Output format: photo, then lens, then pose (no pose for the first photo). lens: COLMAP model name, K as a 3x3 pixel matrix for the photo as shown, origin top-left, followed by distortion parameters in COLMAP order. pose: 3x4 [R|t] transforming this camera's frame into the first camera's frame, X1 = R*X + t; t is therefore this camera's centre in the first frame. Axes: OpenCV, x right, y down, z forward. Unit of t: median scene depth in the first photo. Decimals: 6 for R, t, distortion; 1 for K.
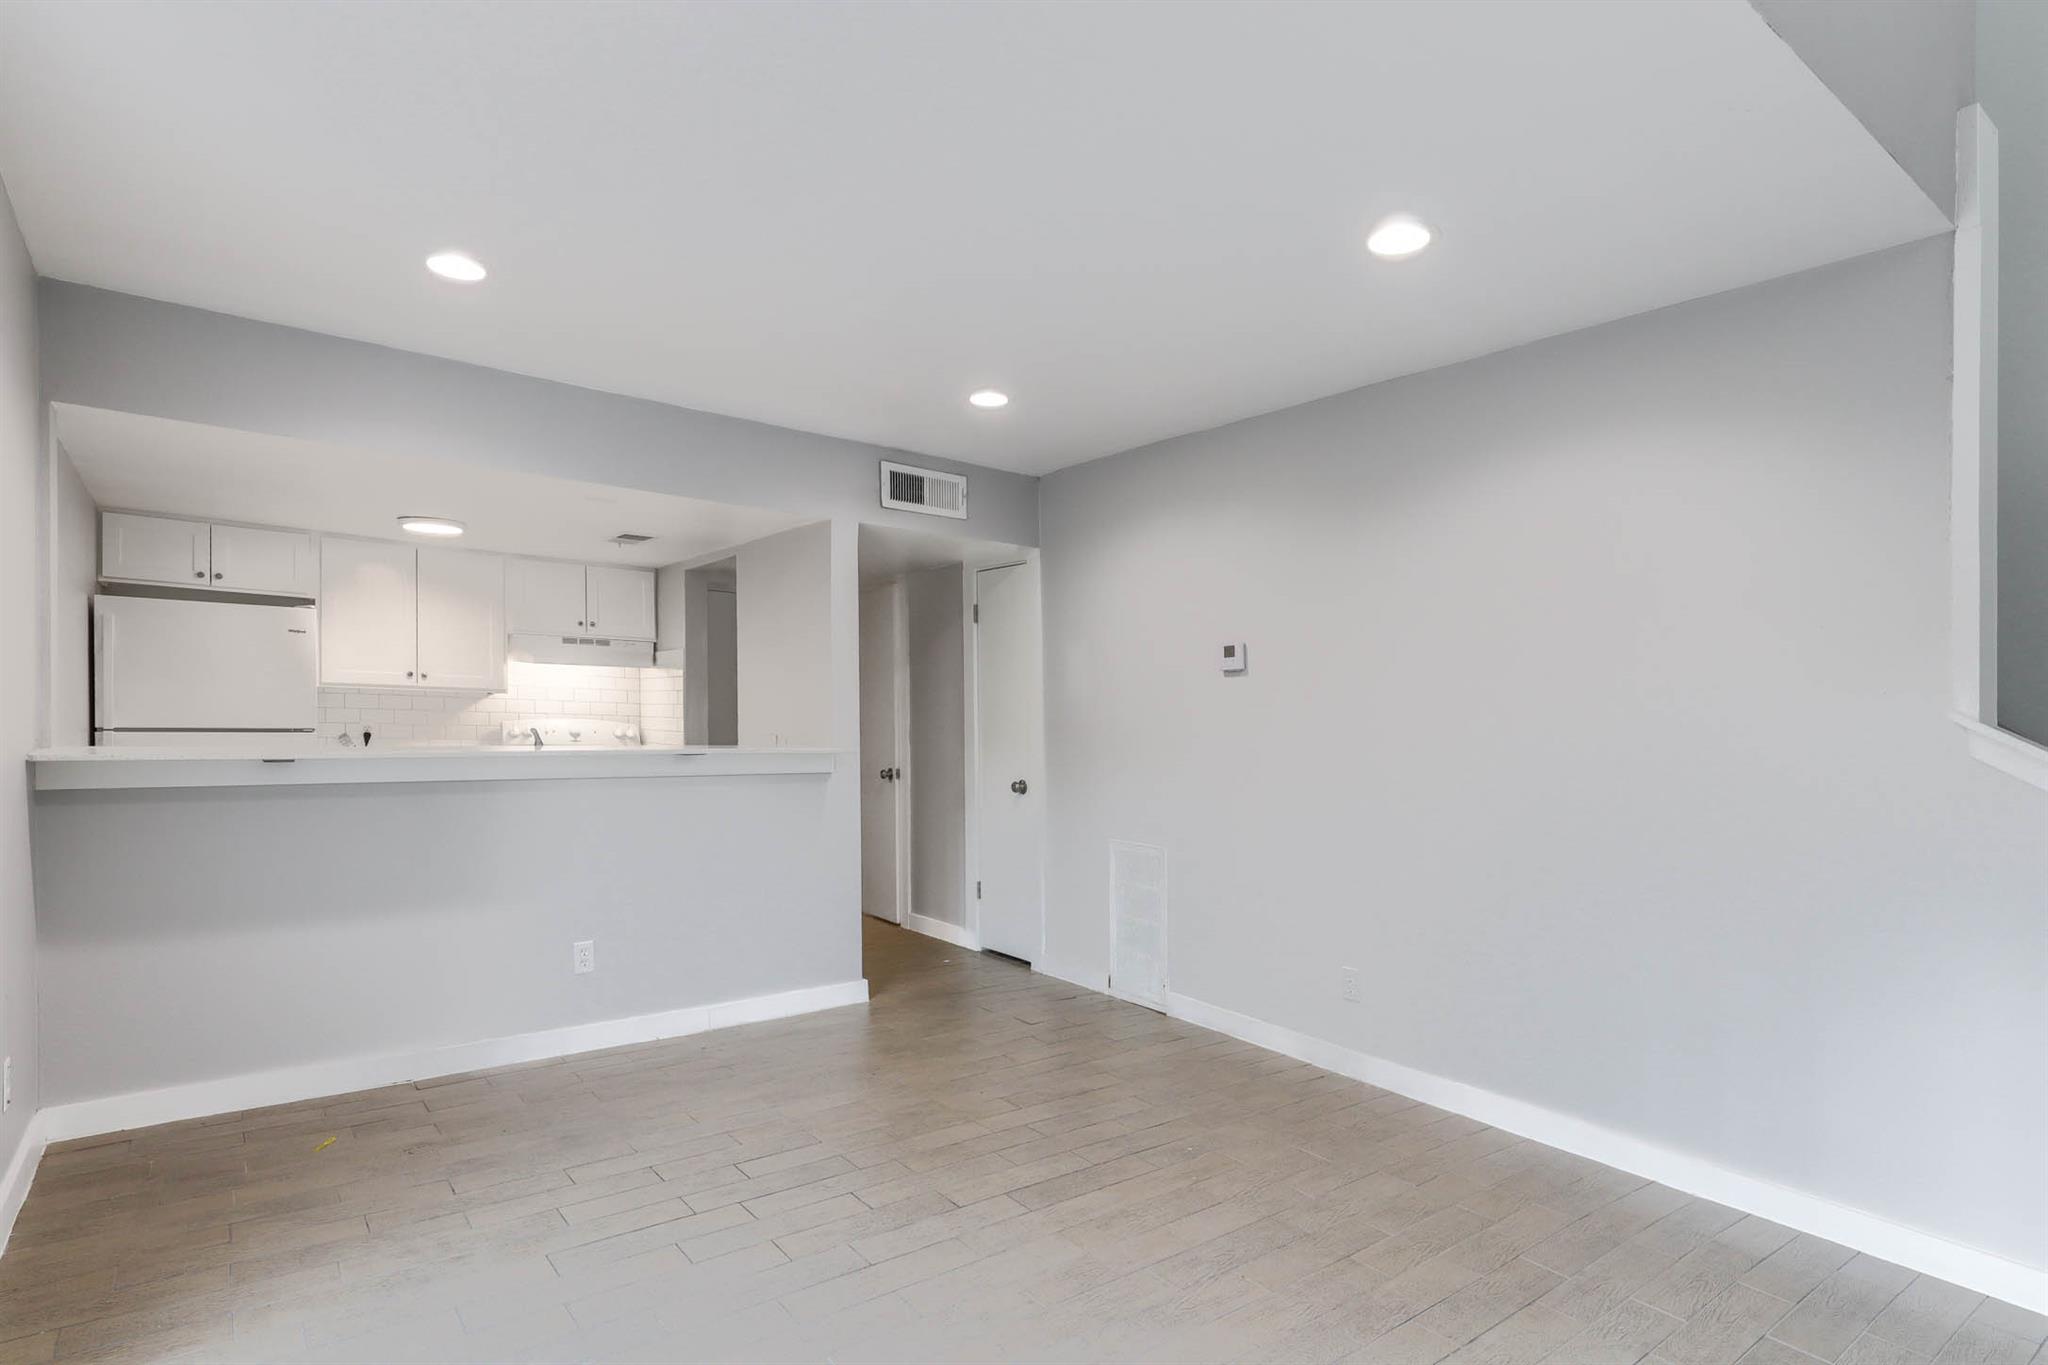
lens RADIAL K [[1060.1, 0, 1027.5], [0, 1060.1, 700.5], [0, 0, 1]] dist [0.000076, -0.000256]
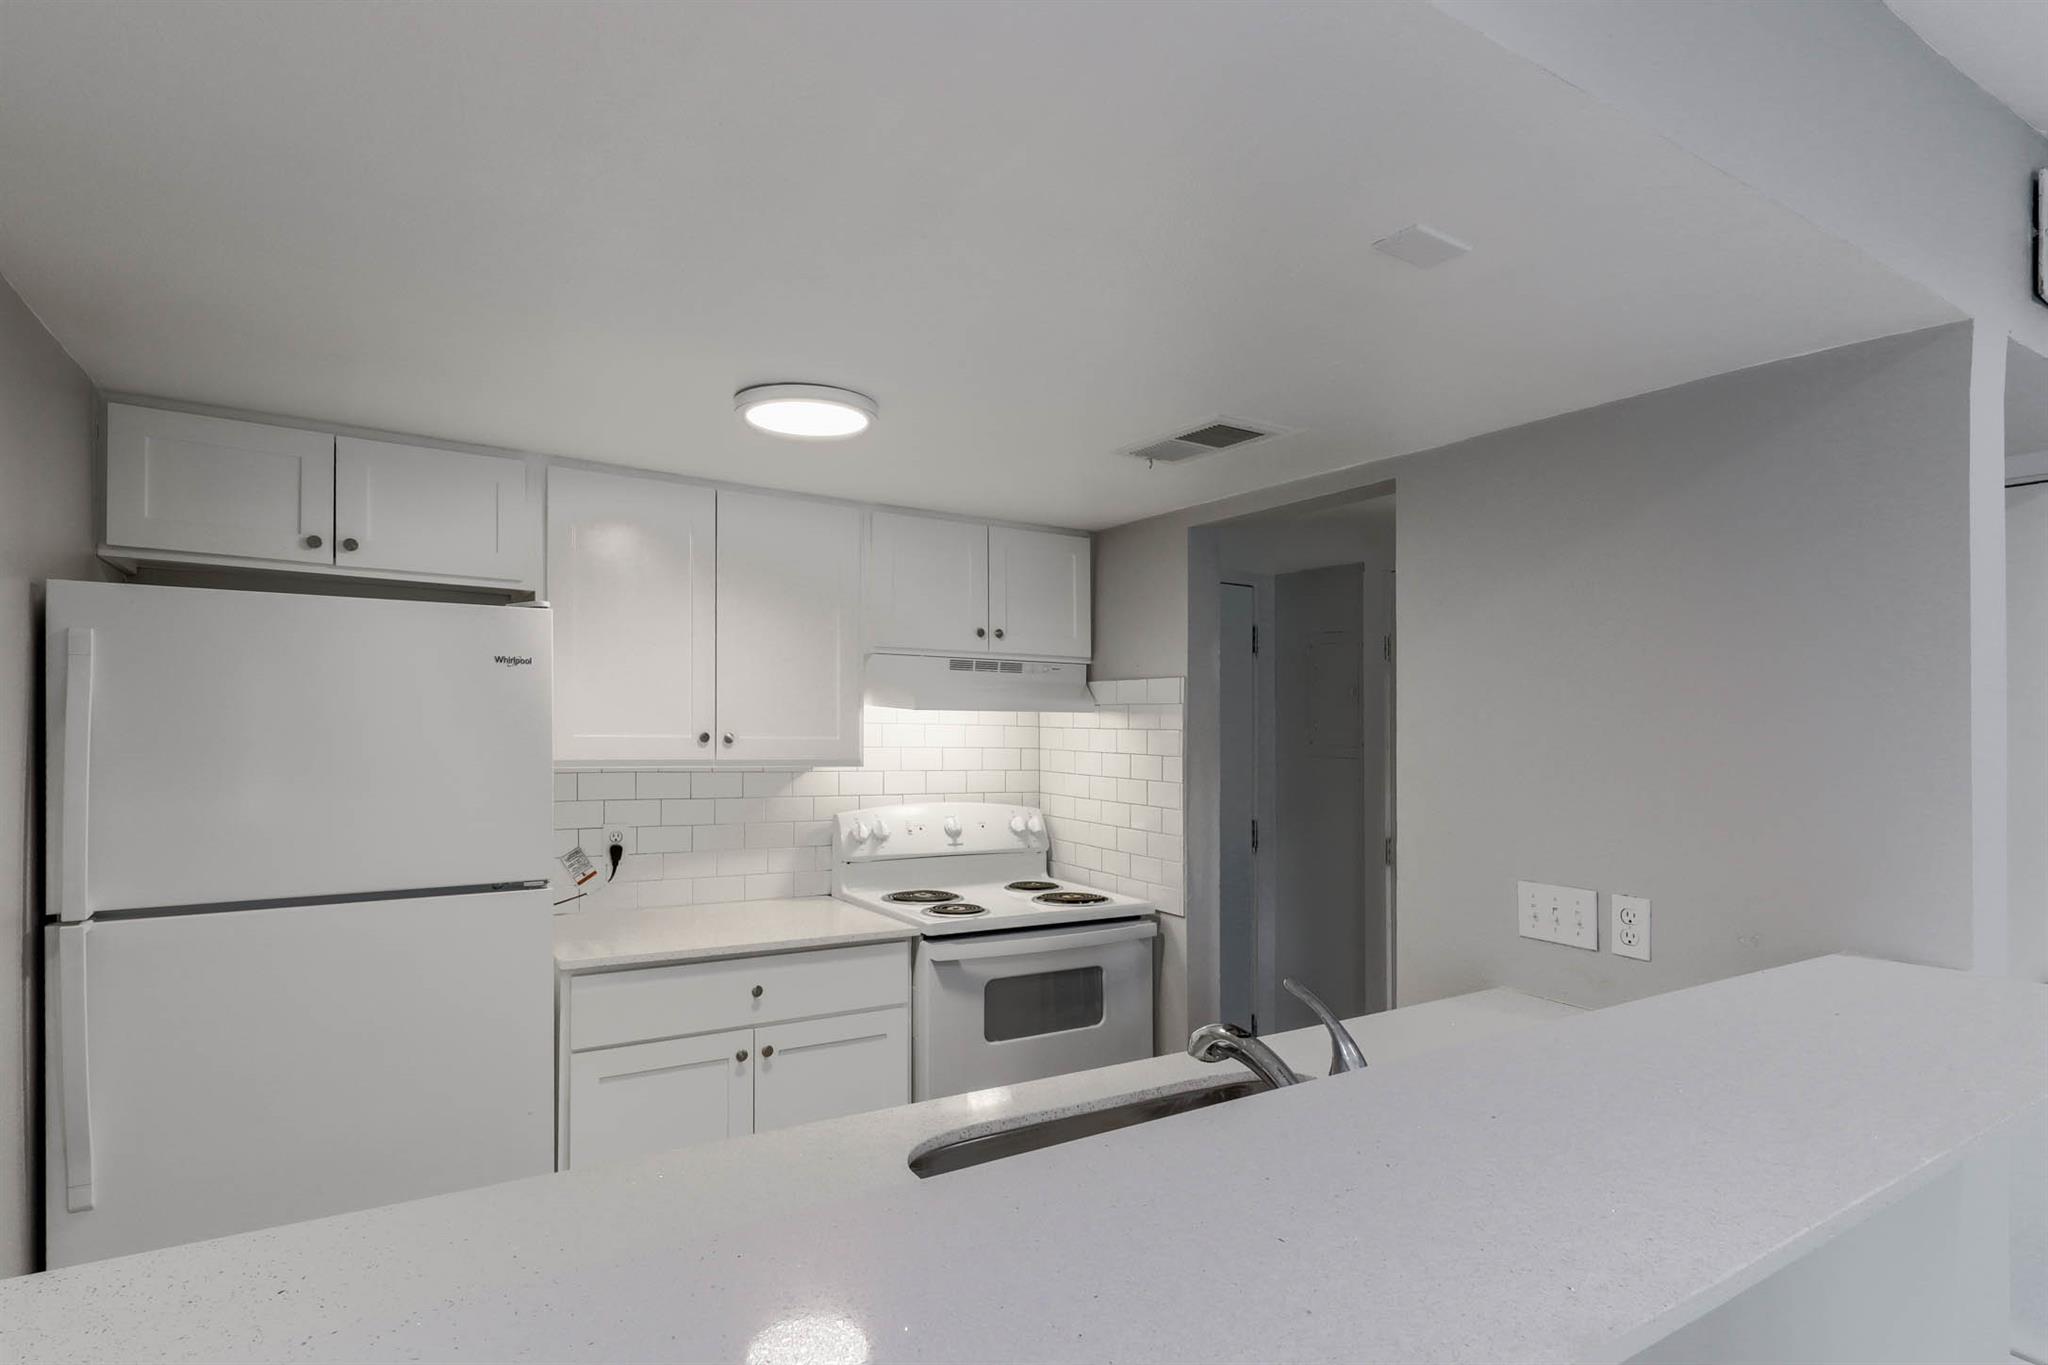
lens RADIAL K [[1060.1, 0, 1020.7], [0, 1060.1, 677.7], [0, 0, 1]] dist [0.000076, -0.000256]
pose [[0.994208, -0.012602, -0.106729, -0.367372], [0.009735, 0.999579, -0.027340, -0.037206], [0.107029, 0.026143, 0.993912, 0.497907]]
